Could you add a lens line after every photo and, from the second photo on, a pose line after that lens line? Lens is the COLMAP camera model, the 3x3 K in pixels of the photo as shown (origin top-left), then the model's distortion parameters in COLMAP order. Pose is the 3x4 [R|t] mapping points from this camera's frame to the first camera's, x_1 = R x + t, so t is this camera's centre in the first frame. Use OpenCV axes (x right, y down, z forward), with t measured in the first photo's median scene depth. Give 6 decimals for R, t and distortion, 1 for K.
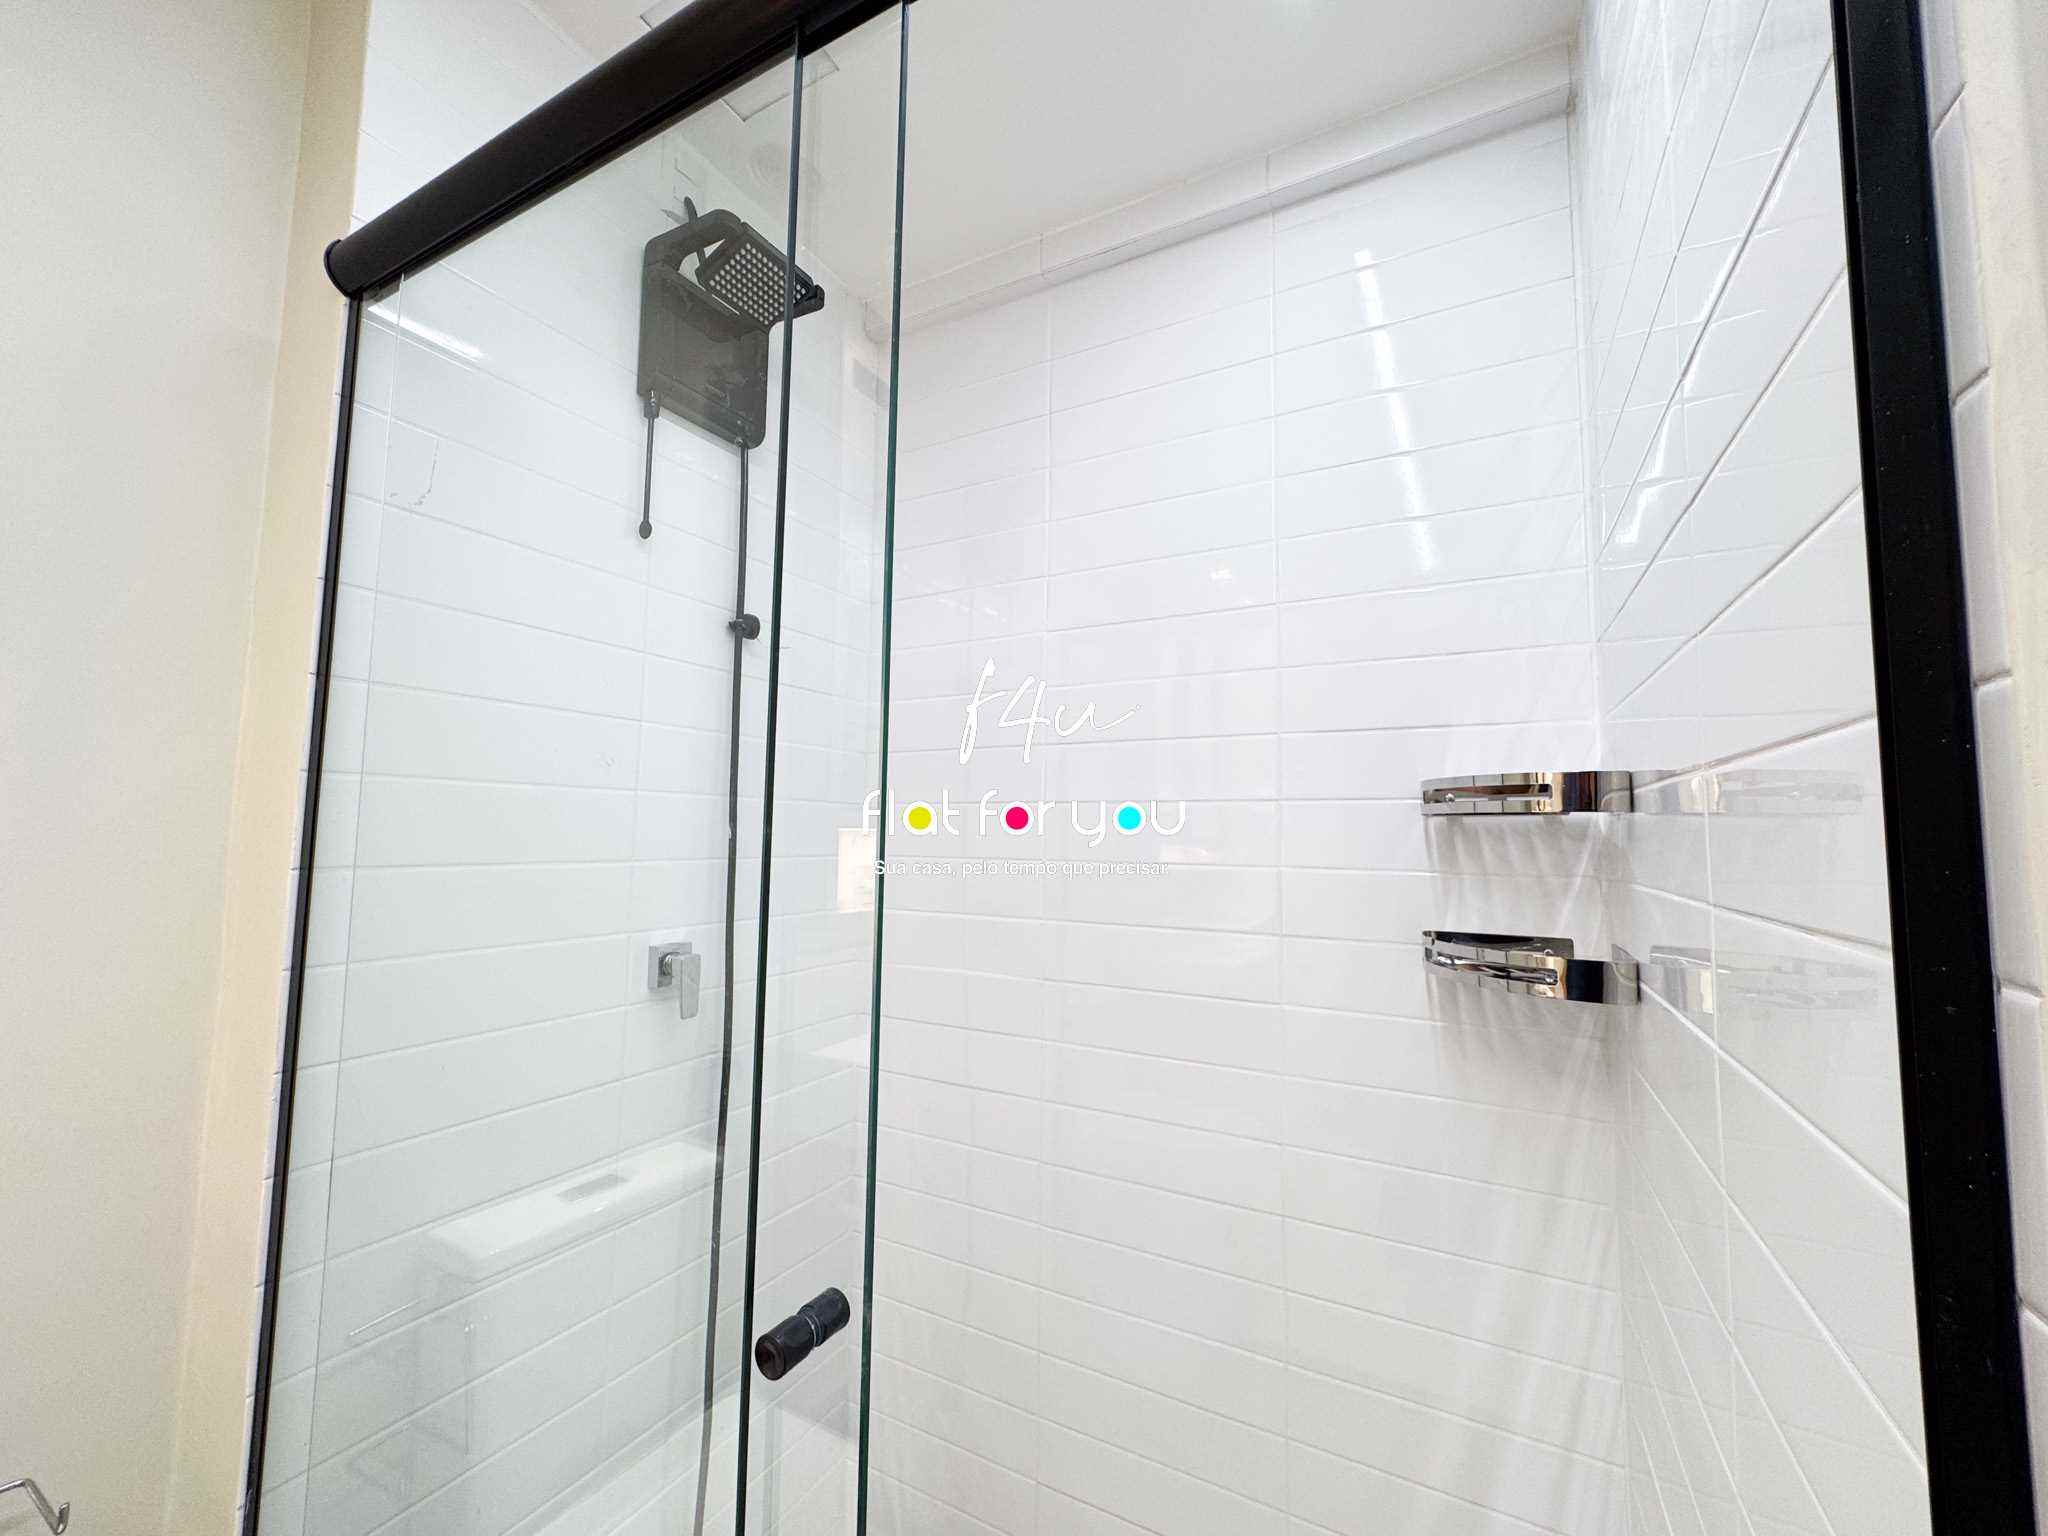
lens RADIAL K [[821.3, 0, 1021.0], [0, 821.3, 778.9], [0, 0, 1]] dist [0.005861, 0.000245]
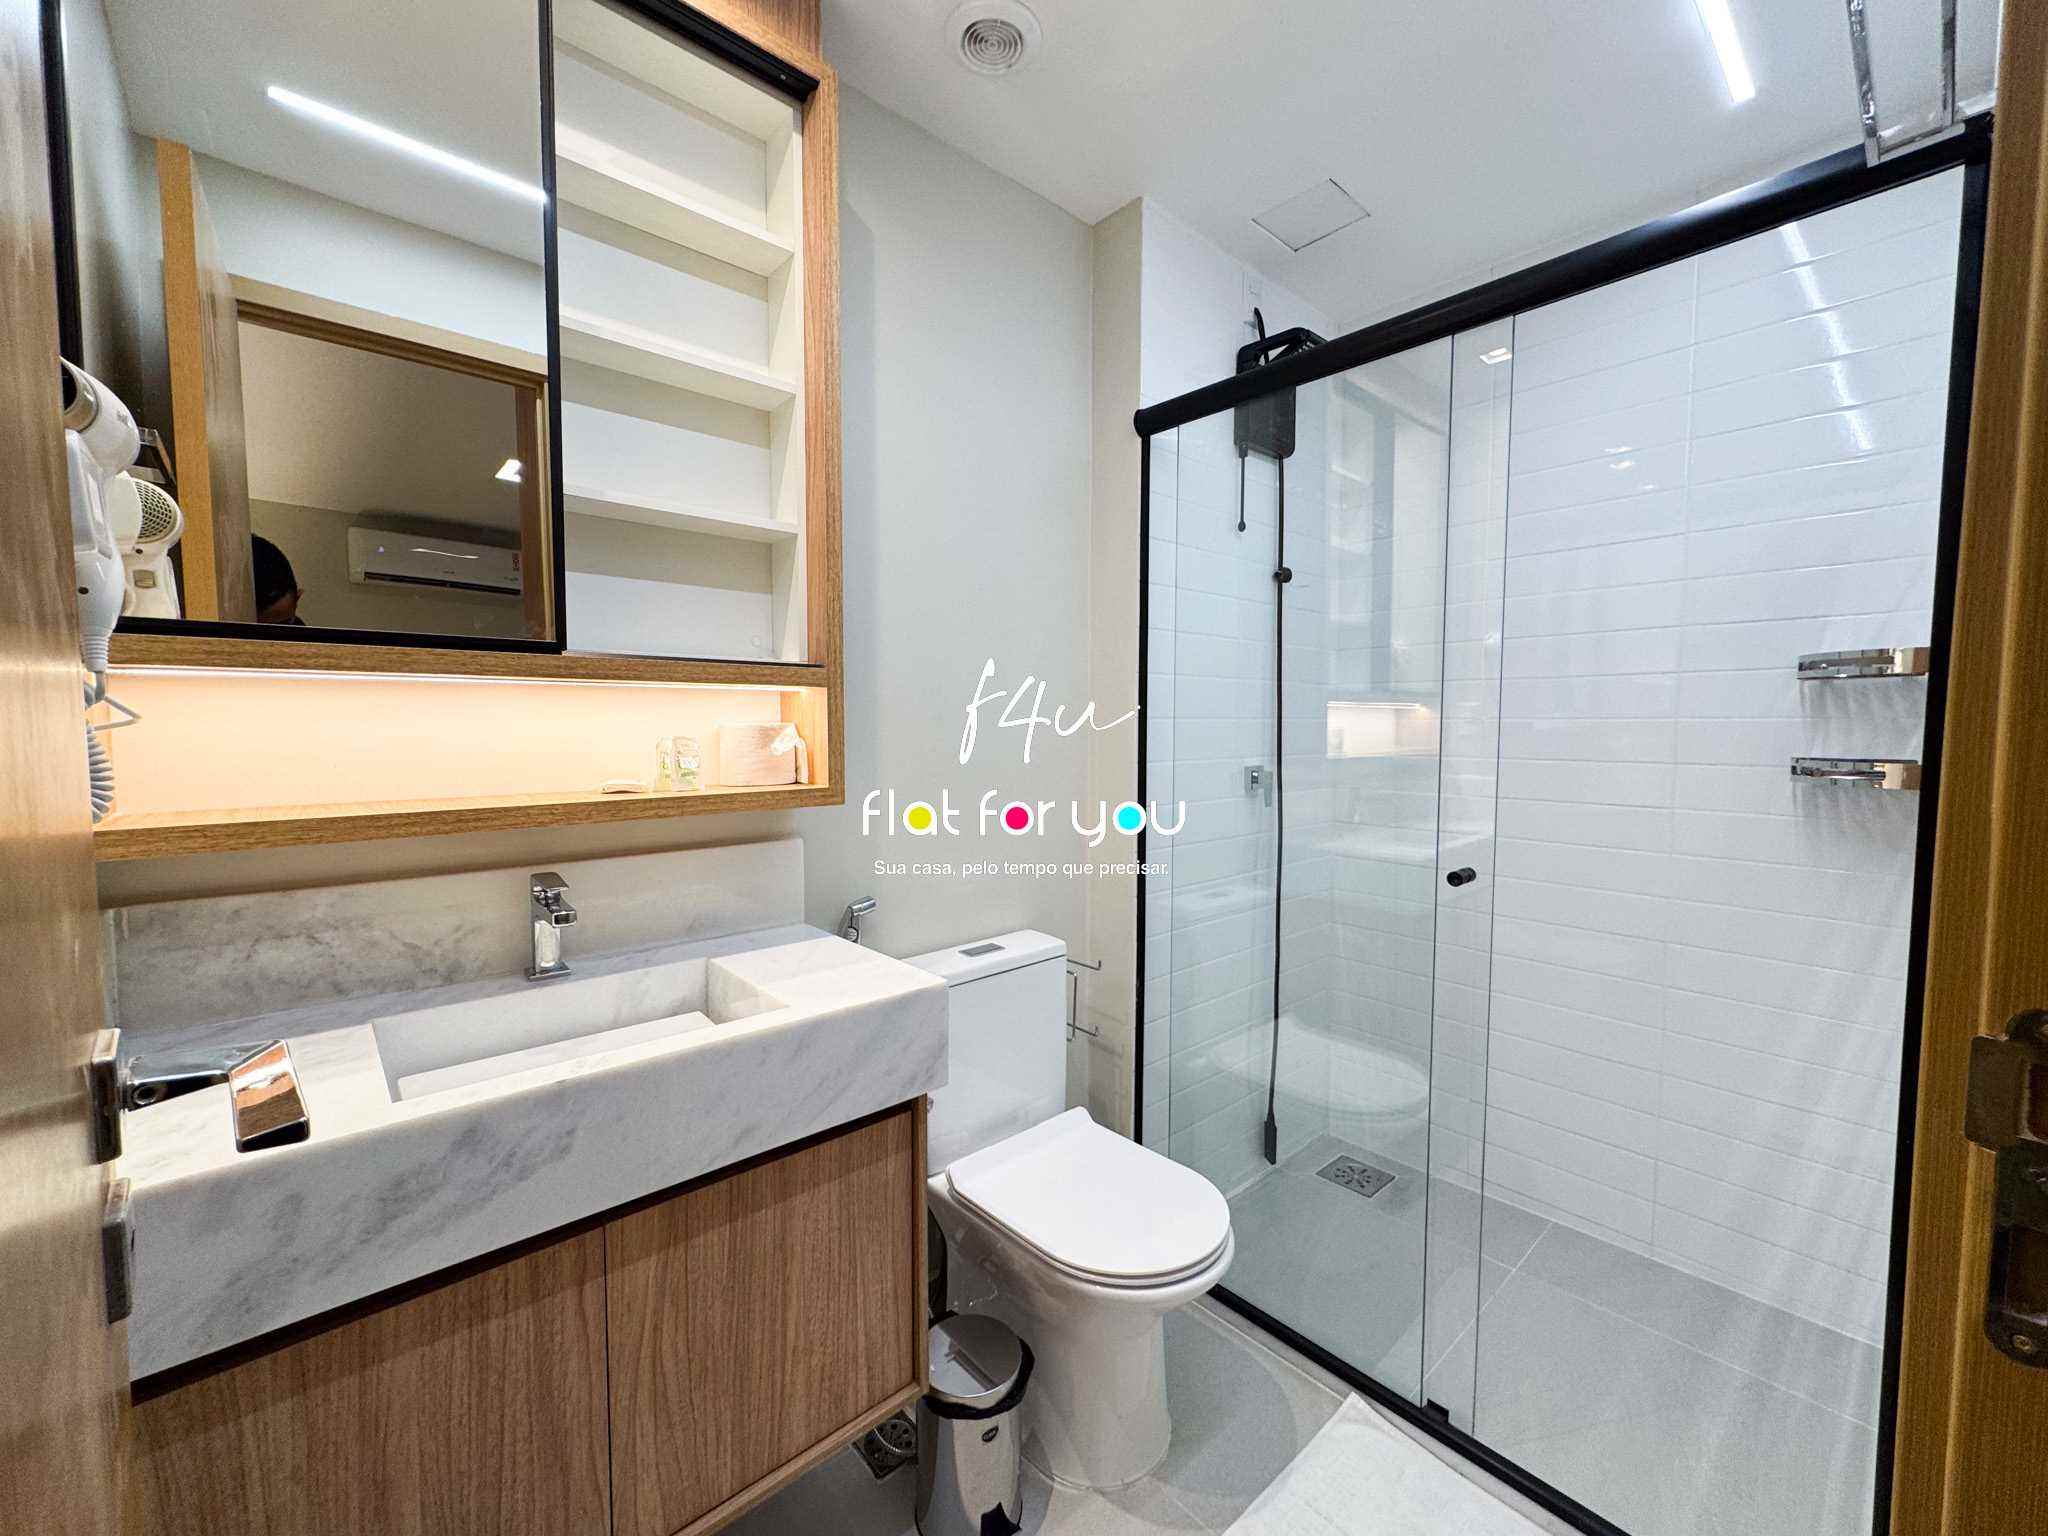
lens RADIAL K [[821.3, 0, 1032.3], [0, 821.3, 767.3], [0, 0, 1]] dist [0.005861, 0.000245]
pose [[0.937707, 0.009573, -0.347295, -0.277204], [0.031851, 0.993042, 0.113371, -0.010841], [0.345964, -0.117371, 0.930878, -0.850965]]
